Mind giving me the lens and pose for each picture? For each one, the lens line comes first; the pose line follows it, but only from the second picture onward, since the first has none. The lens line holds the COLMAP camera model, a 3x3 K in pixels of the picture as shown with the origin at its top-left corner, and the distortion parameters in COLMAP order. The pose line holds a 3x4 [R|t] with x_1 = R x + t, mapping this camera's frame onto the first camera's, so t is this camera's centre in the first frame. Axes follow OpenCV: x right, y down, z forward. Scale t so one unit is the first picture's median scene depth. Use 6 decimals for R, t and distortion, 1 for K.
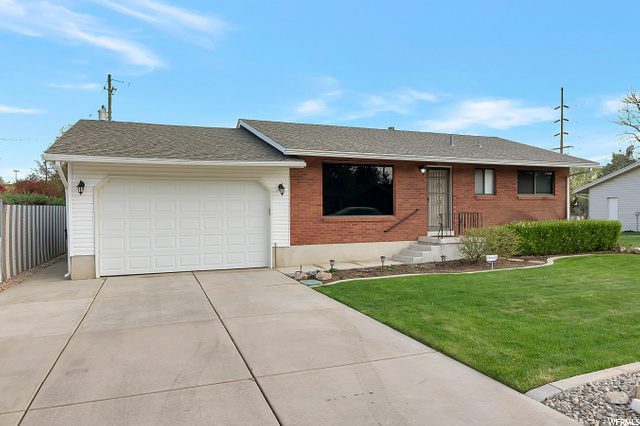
lens RADIAL K [[437.6, 0, 320.1], [0, 437.6, 198.9], [0, 0, 1]] dist [-0.011379, -0.001115]
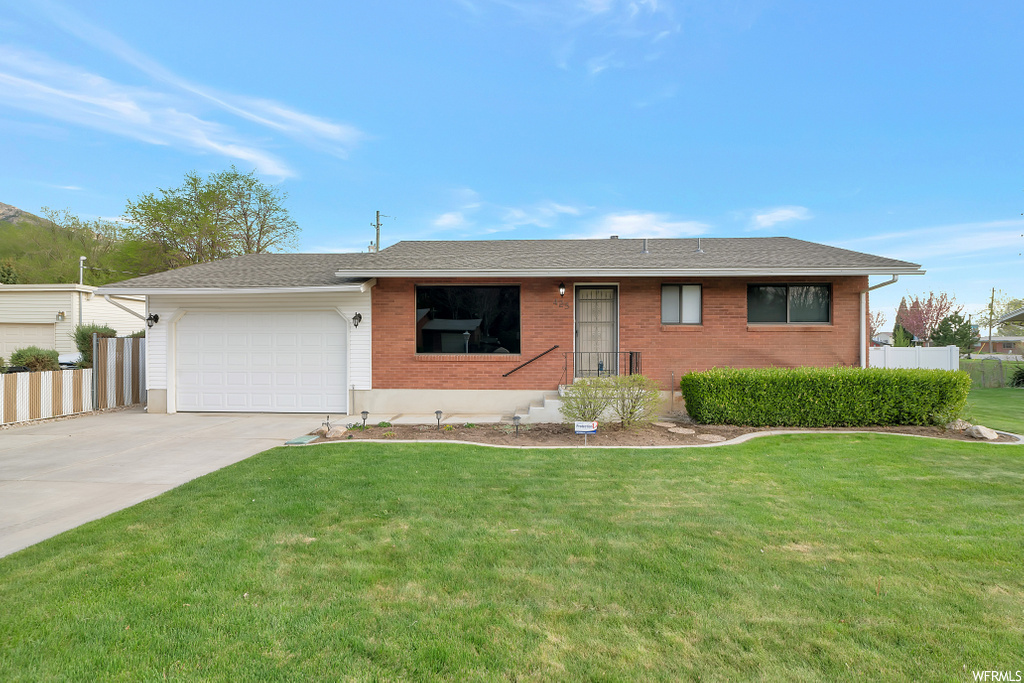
lens RADIAL K [[450.4, 0, 512.1], [0, 450.4, 342.9], [0, 0, 1]] dist [-0.010562, -0.000397]
pose [[0.909430, 0.008015, -0.415781, 0.458387], [0.002619, 0.999684, 0.024998, 0.000657], [0.415850, -0.023823, 0.909121, 0.308349]]
